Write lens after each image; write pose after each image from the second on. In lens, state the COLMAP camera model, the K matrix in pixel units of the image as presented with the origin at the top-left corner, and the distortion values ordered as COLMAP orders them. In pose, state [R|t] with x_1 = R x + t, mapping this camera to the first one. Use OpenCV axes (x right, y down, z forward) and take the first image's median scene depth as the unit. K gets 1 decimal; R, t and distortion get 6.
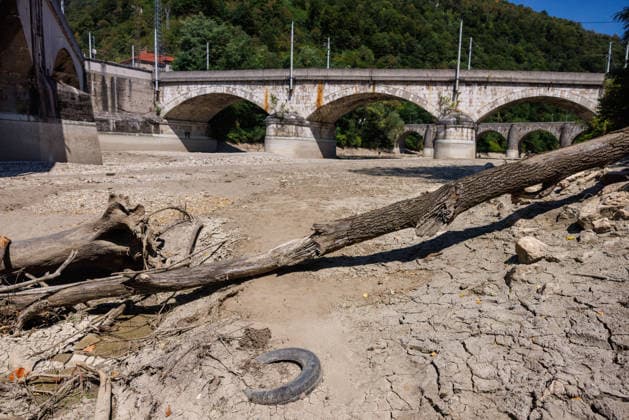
lens RADIAL K [[421.8, 0, 314.5], [0, 421.8, 210.0], [0, 0, 1]] dist [0.003274, 0.000629]
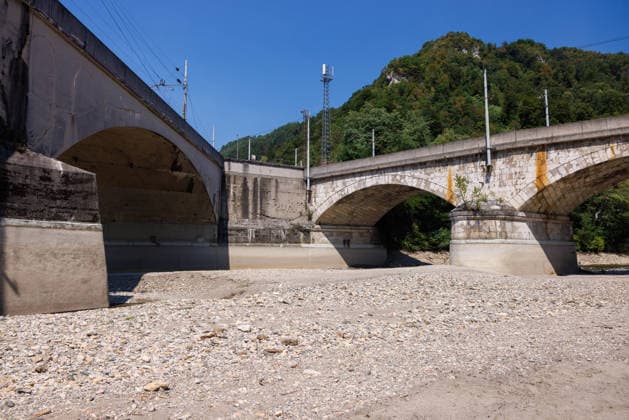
lens RADIAL K [[421.8, 0, 314.5], [0, 421.8, 210.0], [0, 0, 1]] dist [0.003274, 0.000629]
pose [[0.899466, -0.075369, -0.430442, -0.022962], [-0.036649, 0.968533, -0.246170, -0.053204], [0.435451, 0.237197, 0.868401, 0.339807]]
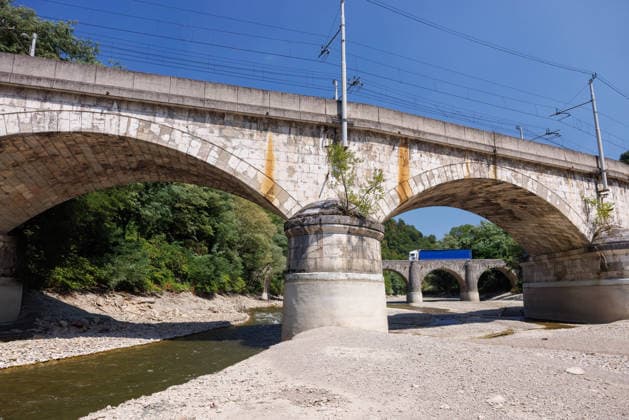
lens RADIAL K [[421.8, 0, 314.5], [0, 421.8, 210.0], [0, 0, 1]] dist [0.003274, 0.000629]
pose [[0.848265, 0.076321, 0.524044, -0.265818], [0.100038, 0.948651, -0.300090, -0.121042], [-0.520038, 0.306980, 0.797072, 0.716766]]
